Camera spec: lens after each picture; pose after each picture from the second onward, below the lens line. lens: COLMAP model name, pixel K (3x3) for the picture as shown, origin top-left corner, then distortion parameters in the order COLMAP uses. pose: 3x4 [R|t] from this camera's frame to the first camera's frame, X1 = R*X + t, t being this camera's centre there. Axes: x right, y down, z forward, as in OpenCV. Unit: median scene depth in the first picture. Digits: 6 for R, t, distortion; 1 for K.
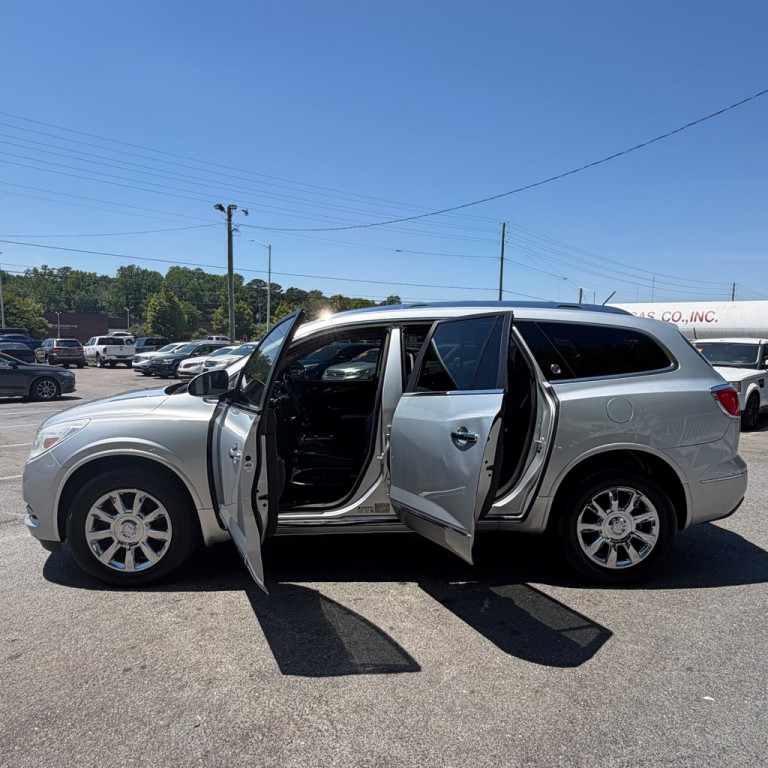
lens RADIAL K [[578.2, 0, 384.0], [0, 578.2, 384.0], [0, 0, 1]] dist [-0.000427, 0.002398]
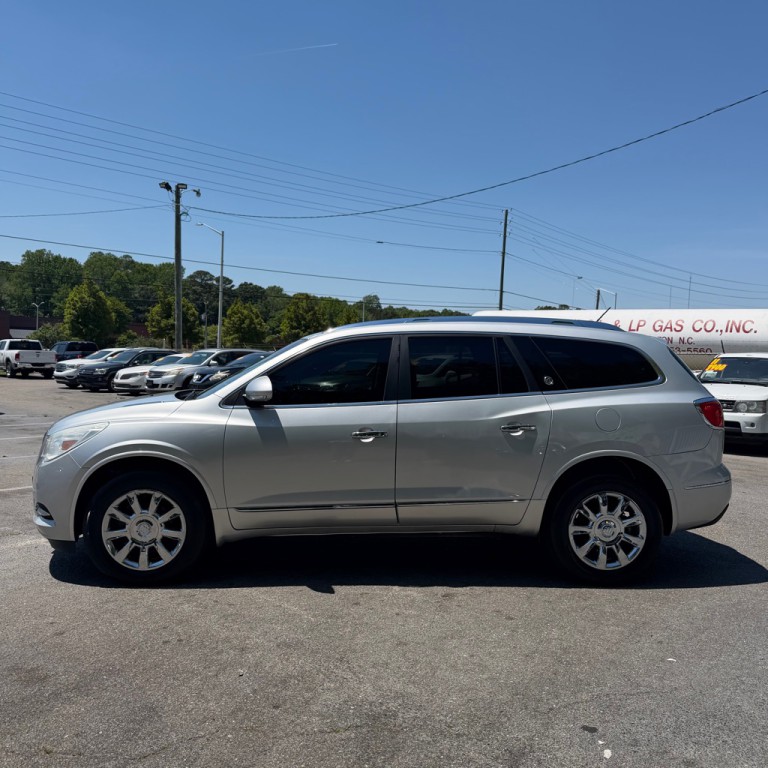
lens RADIAL K [[712.0, 0, 379.0], [0, 712.0, 381.5], [0, 0, 1]] dist [0.142493, -0.270684]
pose [[0.999462, 0.012809, 0.030177, -0.054334], [-0.011894, 0.999469, -0.030324, 0.017777], [-0.030549, 0.029949, 0.999084, -0.297875]]
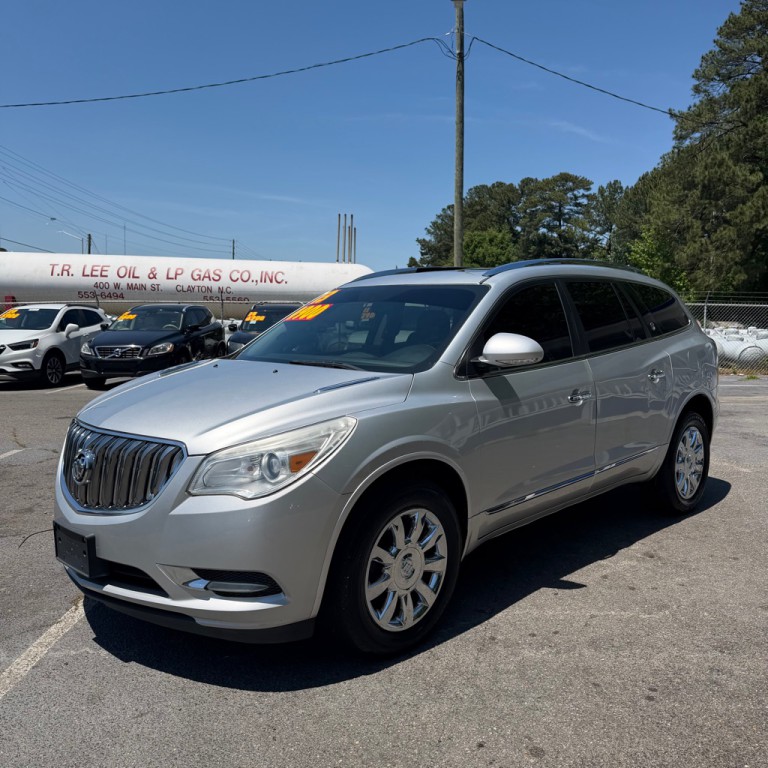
lens RADIAL K [[711.7, 0, 400.6], [0, 711.7, 385.5], [0, 0, 1]] dist [0.126764, -0.254106]
pose [[0.697322, -0.076797, 0.712632, -0.955772], [0.048300, 0.997018, 0.060182, -0.020391], [-0.715129, -0.007547, 0.698952, 0.362637]]
